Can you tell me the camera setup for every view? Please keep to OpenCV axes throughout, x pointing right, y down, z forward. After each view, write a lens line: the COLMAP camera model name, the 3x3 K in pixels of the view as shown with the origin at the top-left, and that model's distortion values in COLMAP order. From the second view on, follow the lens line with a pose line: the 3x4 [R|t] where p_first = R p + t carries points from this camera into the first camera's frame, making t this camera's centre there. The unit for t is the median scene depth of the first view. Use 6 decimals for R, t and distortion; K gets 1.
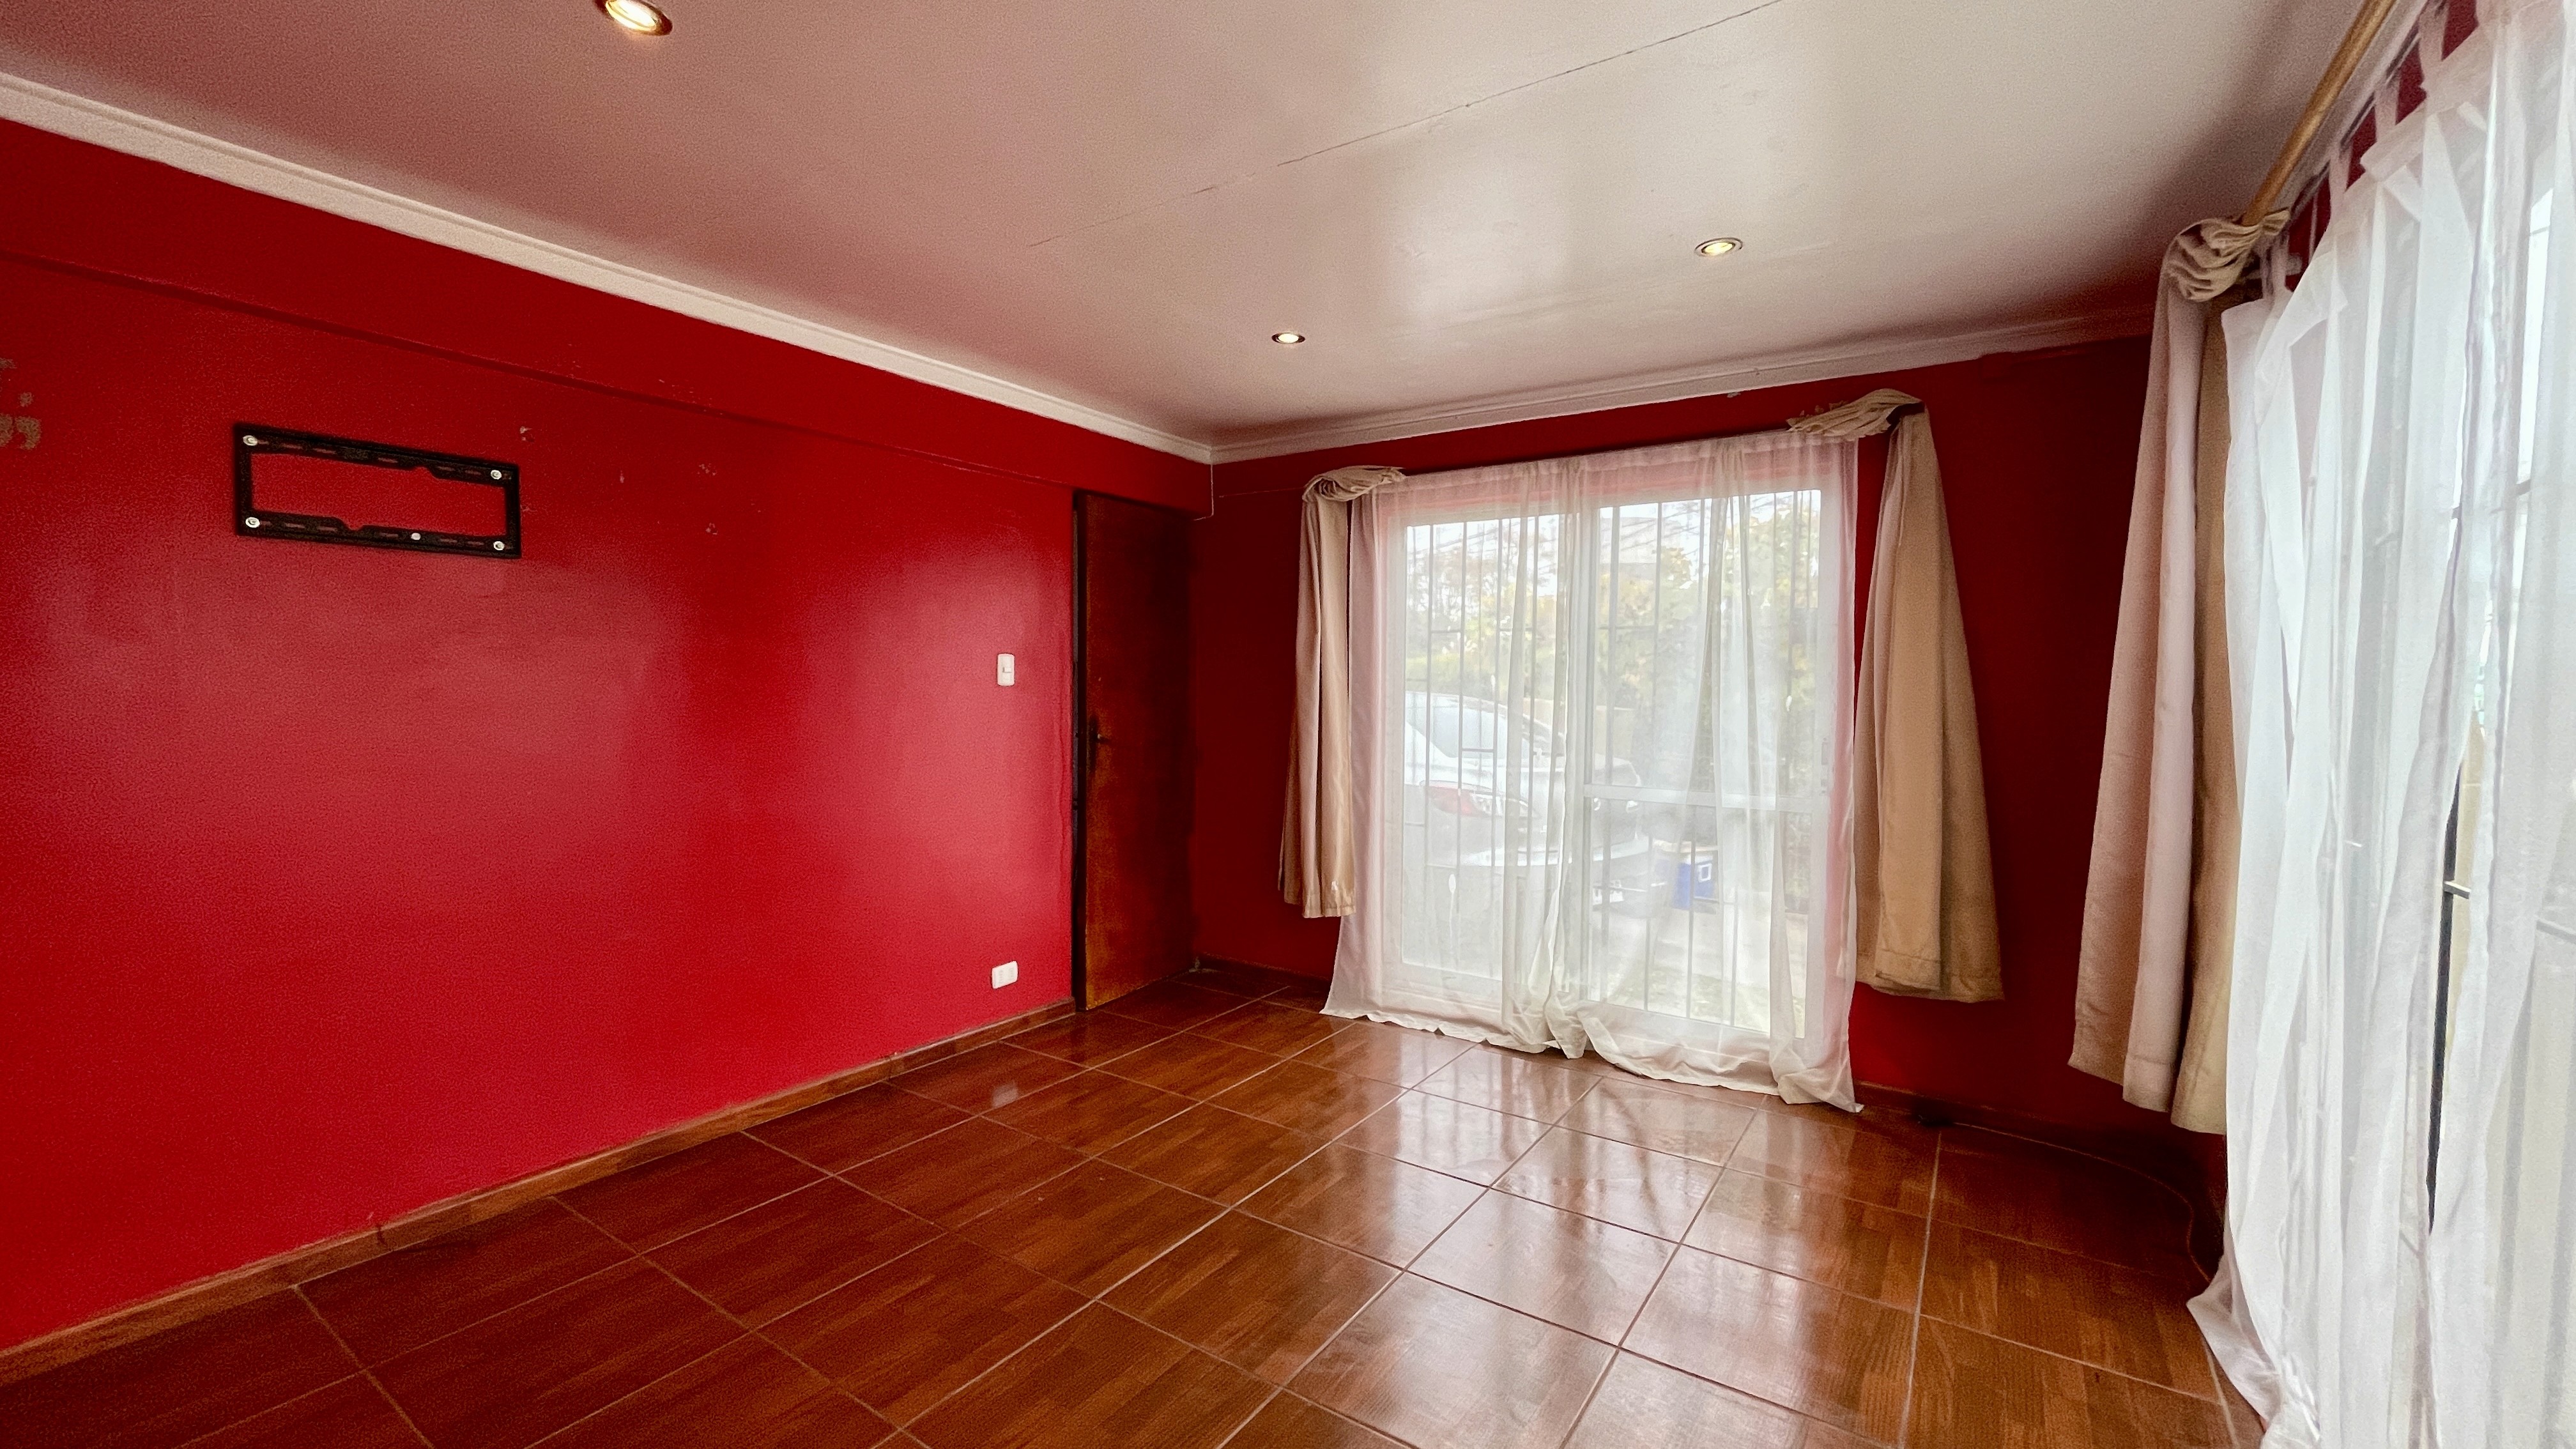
lens RADIAL K [[1045.2, 0, 1279.1], [0, 1045.2, 729.1], [0, 0, 1]] dist [-0.004034, 0.001699]
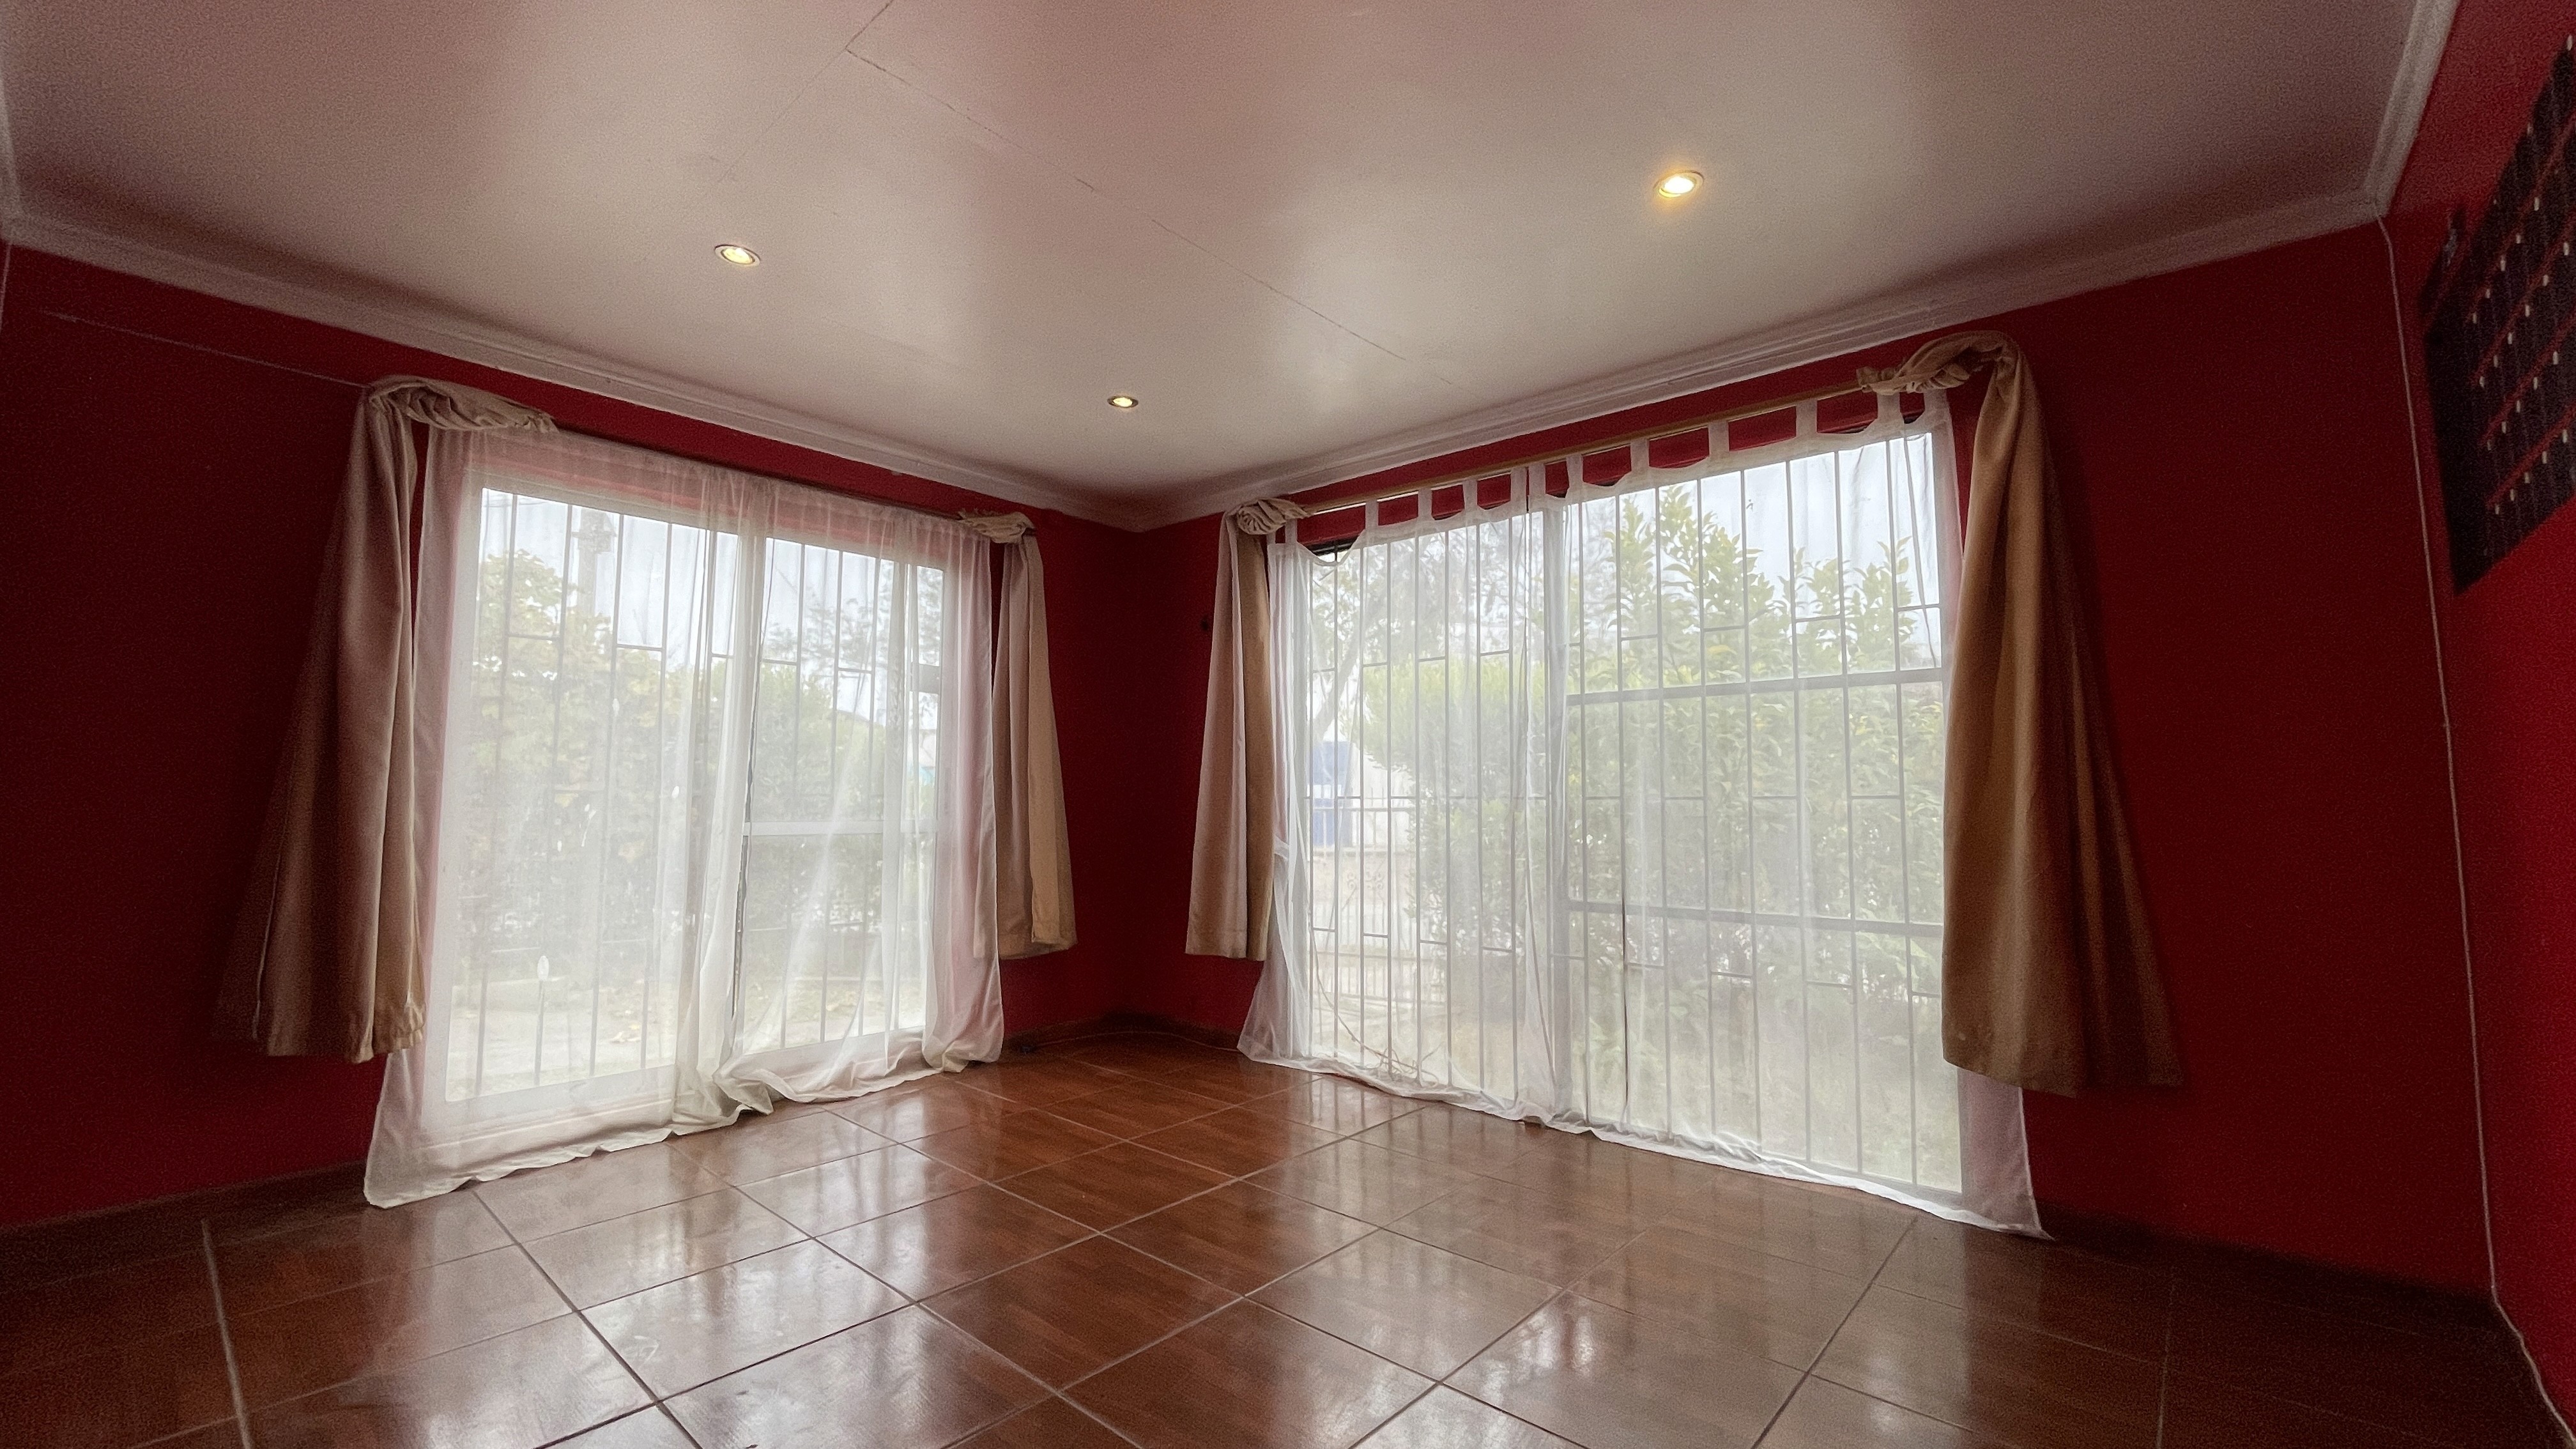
lens RADIAL K [[1045.2, 0, 1279.6], [0, 1045.2, 721.6], [0, 0, 1]] dist [-0.004034, 0.001699]
pose [[0.119147, 0.066151, 0.990671, -0.629414], [0.038817, 0.996705, -0.071222, 0.053075], [-0.992118, 0.046941, 0.116186, 0.441562]]
